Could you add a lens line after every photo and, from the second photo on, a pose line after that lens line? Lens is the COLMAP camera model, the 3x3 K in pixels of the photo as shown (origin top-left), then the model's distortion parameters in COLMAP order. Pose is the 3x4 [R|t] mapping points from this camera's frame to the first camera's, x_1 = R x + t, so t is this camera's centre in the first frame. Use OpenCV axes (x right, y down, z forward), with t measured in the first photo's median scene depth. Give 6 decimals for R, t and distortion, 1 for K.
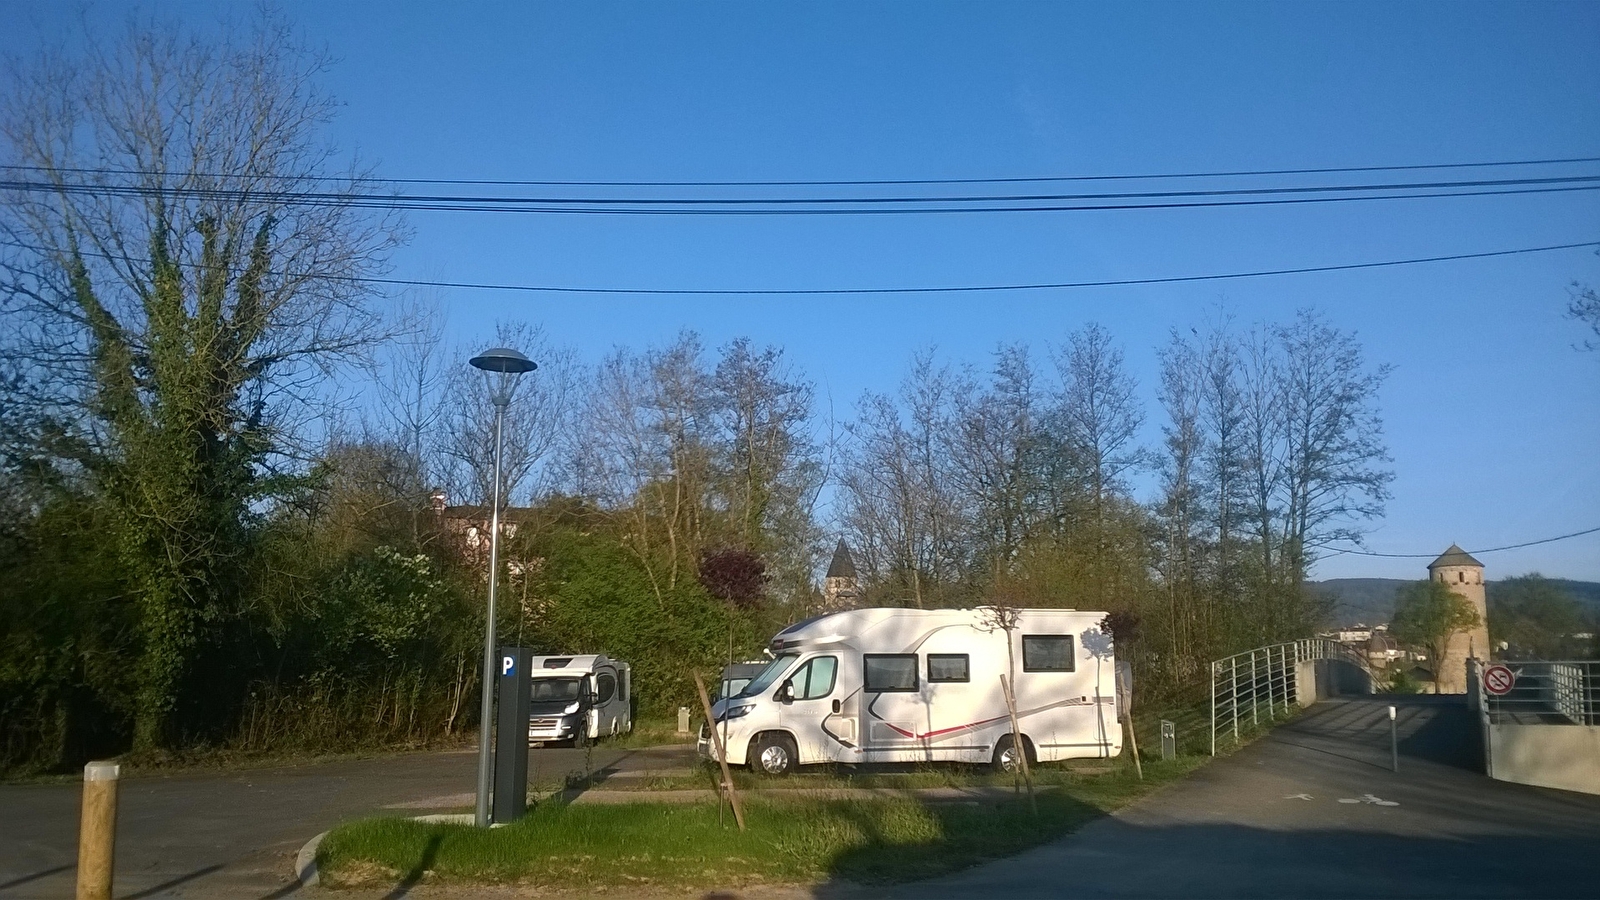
lens RADIAL K [[1263.5, 0, 801.7], [0, 1263.5, 447.4], [0, 0, 1]] dist [-0.007512, 0.000782]
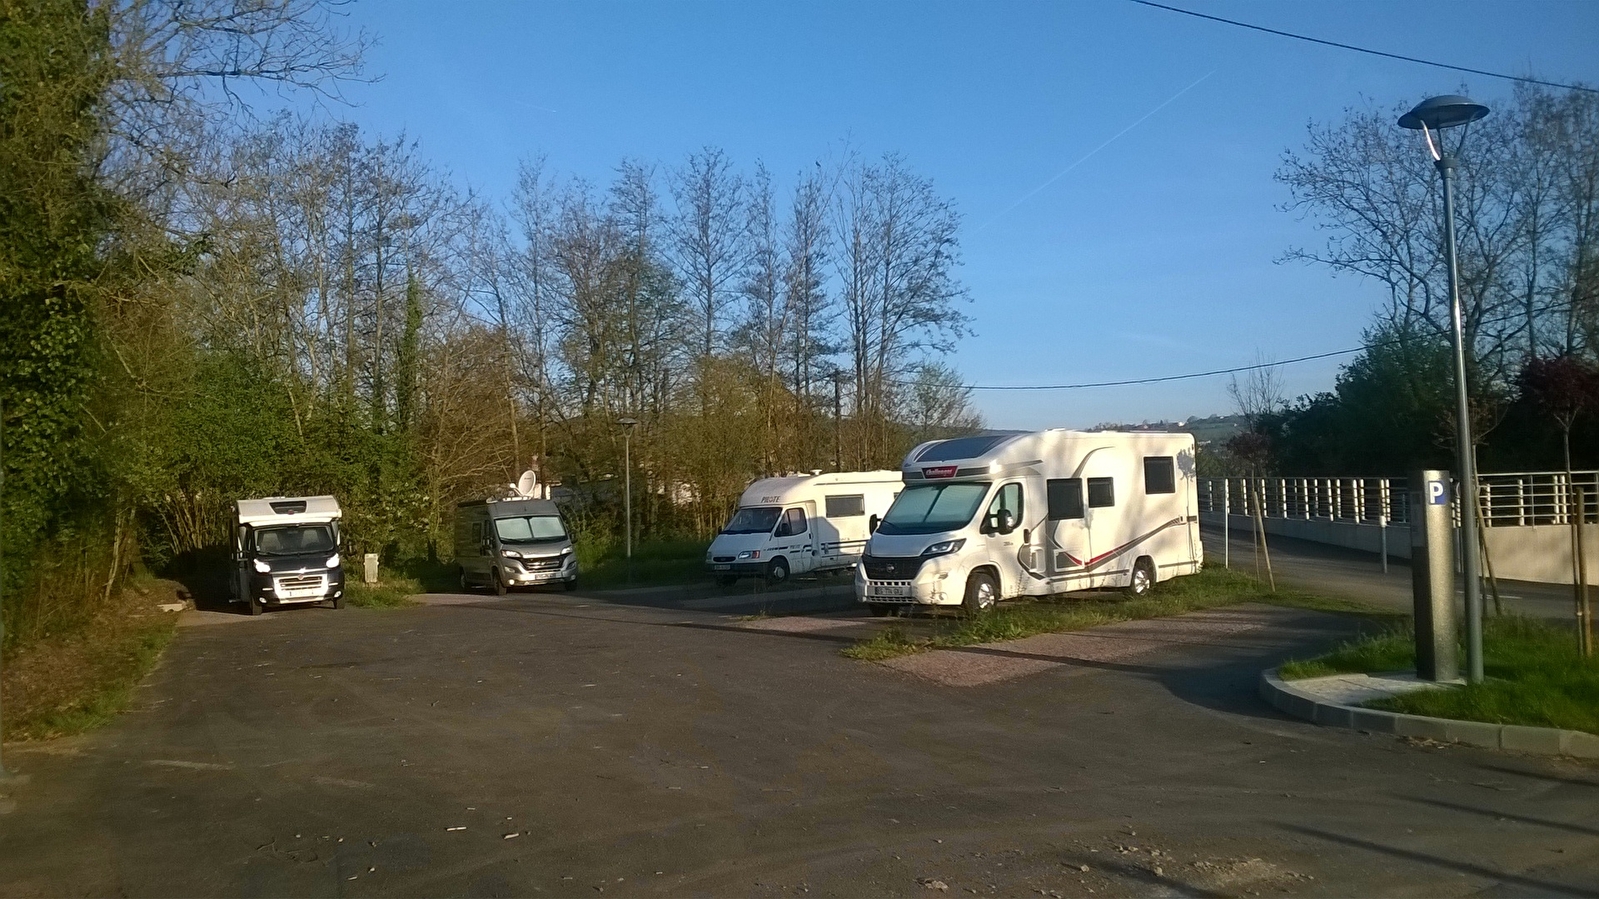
lens RADIAL K [[1262.7, 0, 799.3], [0, 1262.7, 453.9], [0, 0, 1]] dist [-0.007512, 0.000782]
pose [[0.885562, -0.015057, 0.464276, -0.530378], [-0.048377, 0.991050, 0.124415, 0.038168], [-0.461994, -0.132638, 0.876908, 0.271466]]
